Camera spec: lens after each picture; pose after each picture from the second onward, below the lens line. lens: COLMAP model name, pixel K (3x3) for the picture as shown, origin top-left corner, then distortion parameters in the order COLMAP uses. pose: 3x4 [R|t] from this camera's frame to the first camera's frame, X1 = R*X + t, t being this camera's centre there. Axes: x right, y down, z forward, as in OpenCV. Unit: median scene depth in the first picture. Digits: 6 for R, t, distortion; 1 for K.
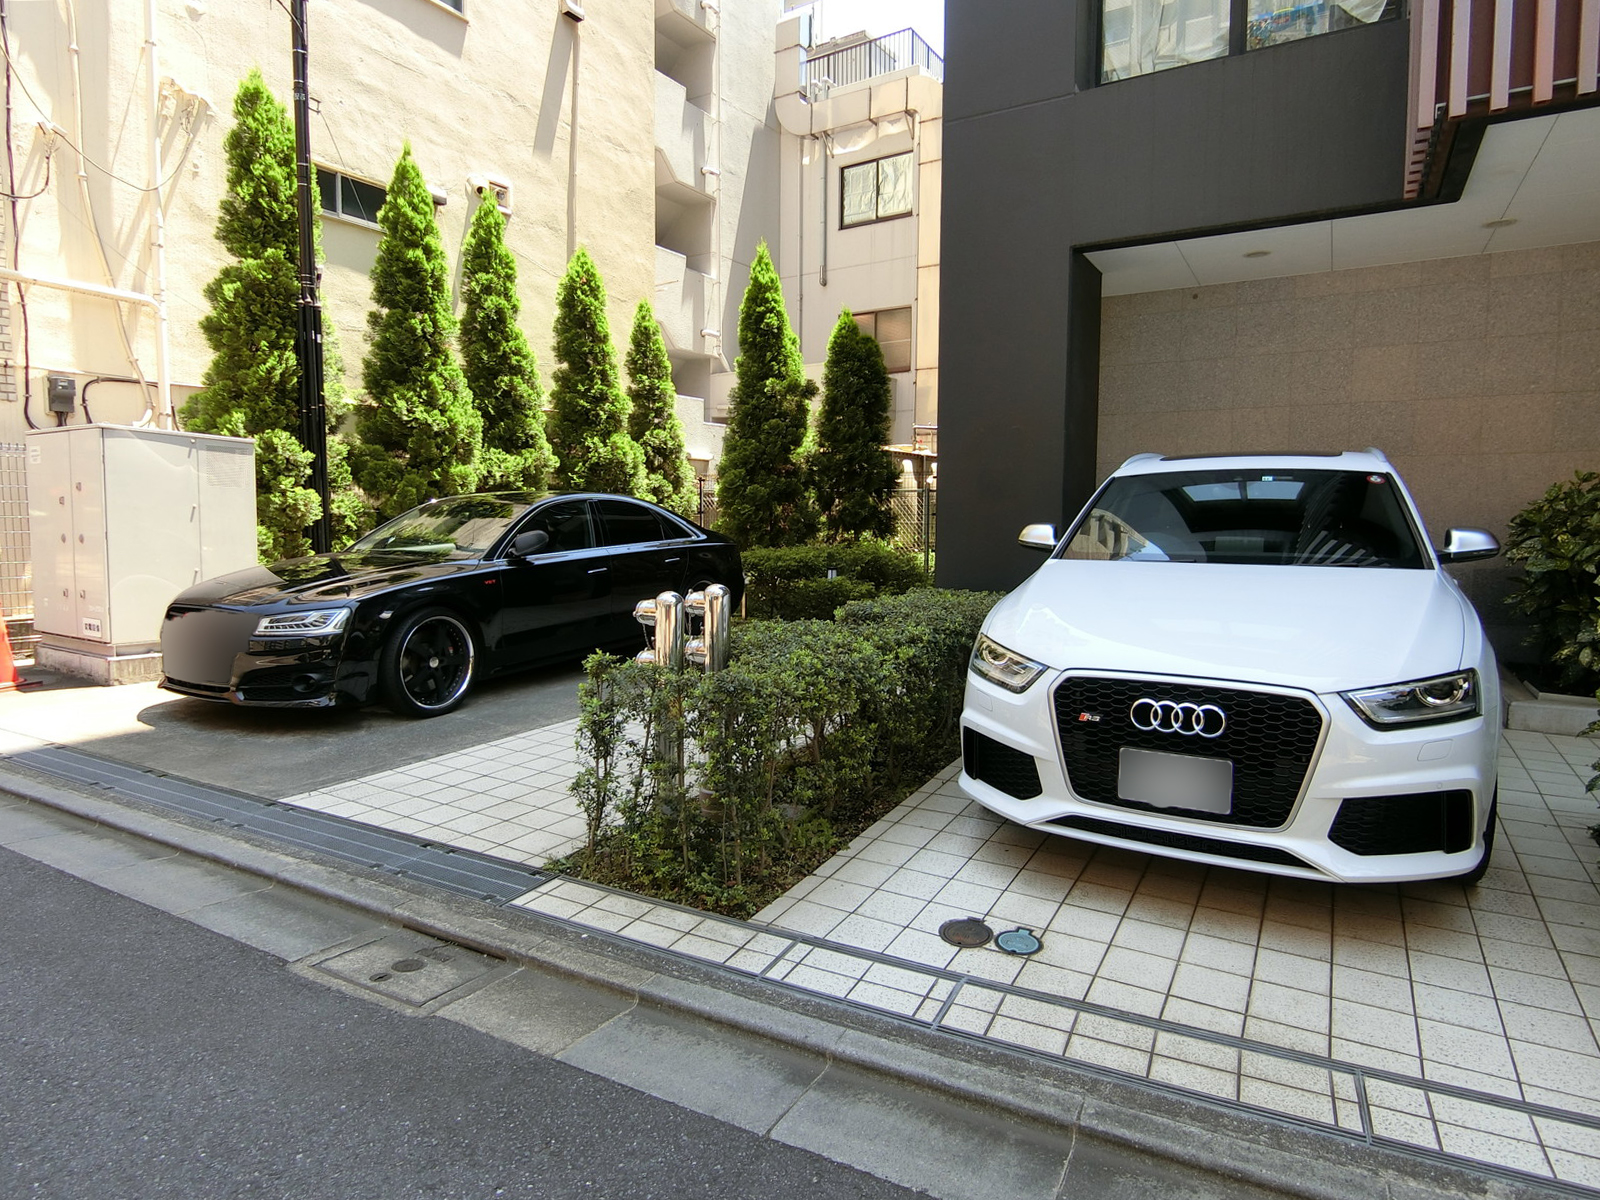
lens RADIAL K [[902.9, 0, 795.5], [0, 902.9, 591.1], [0, 0, 1]] dist [-0.021873, 0.001094]
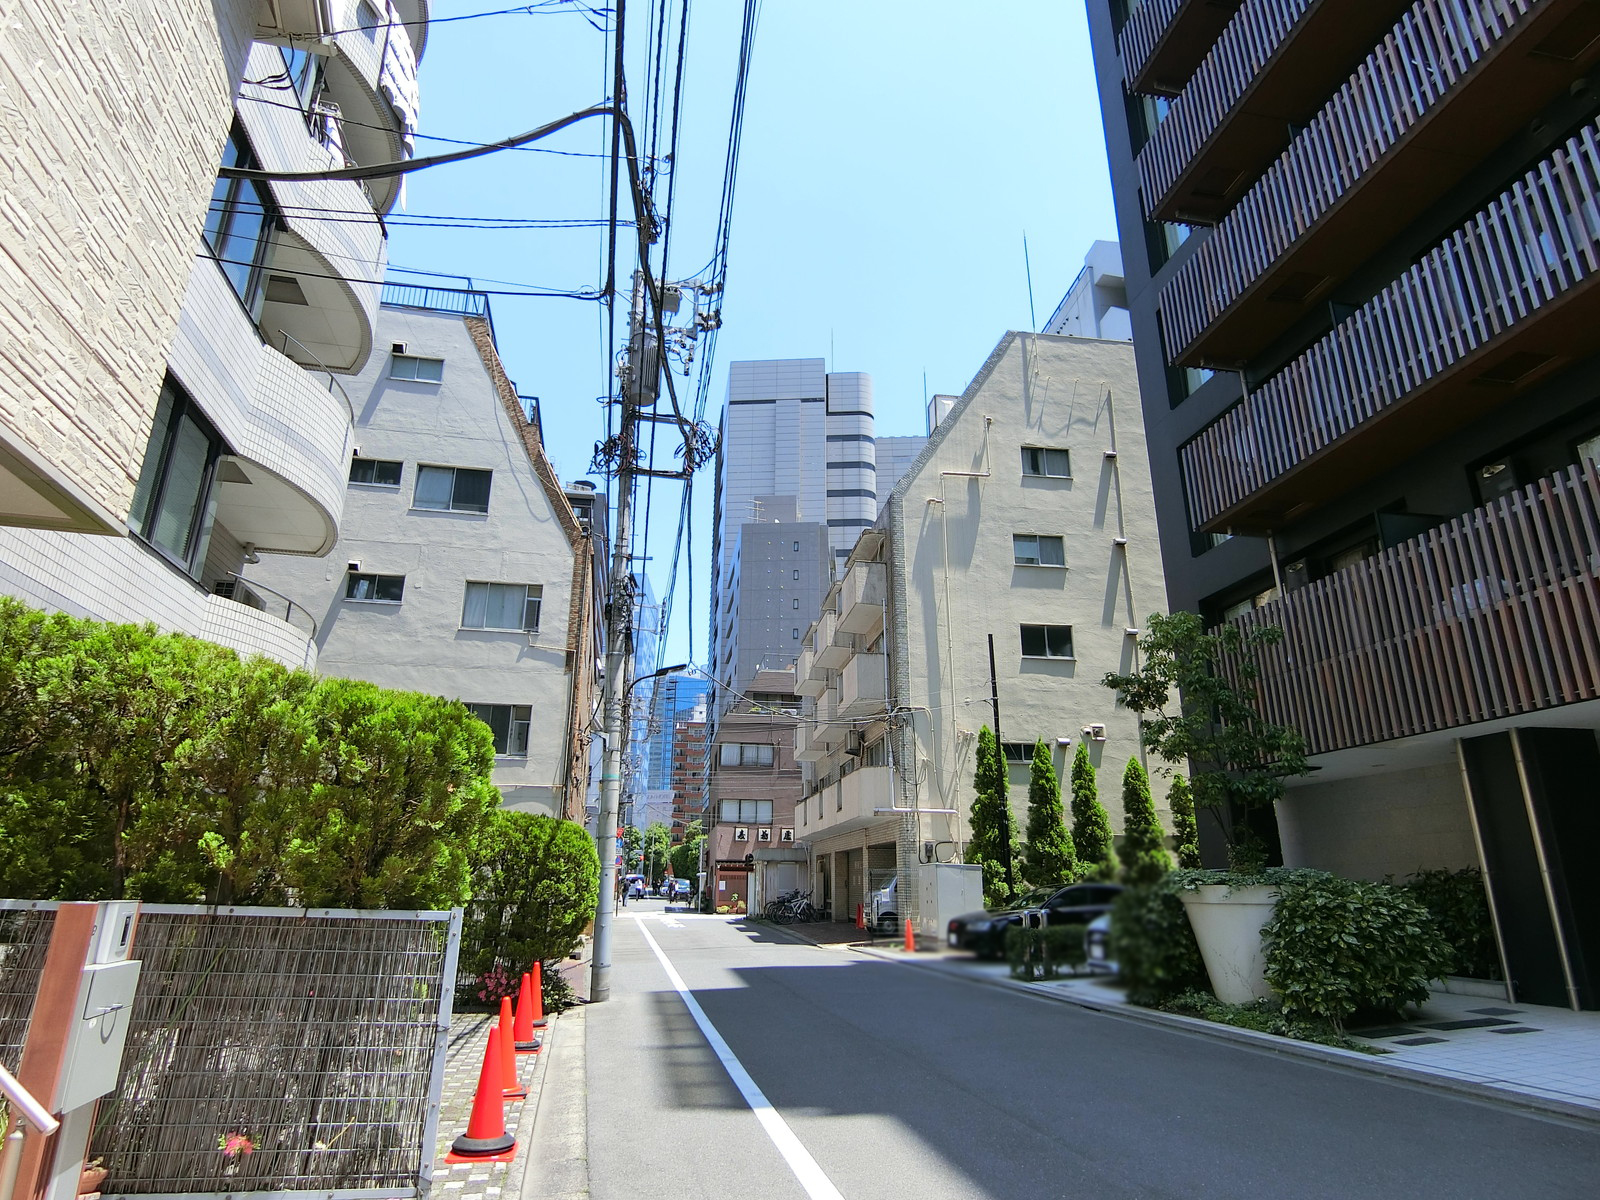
lens RADIAL K [[902.9, 0, 795.5], [0, 902.9, 591.1], [0, 0, 1]] dist [-0.021873, 0.001094]
pose [[0.649341, -0.244568, -0.720099, 1.035232], [-0.066461, 0.925007, -0.374092, 0.107731], [0.757588, 0.290772, 0.584391, -1.100190]]
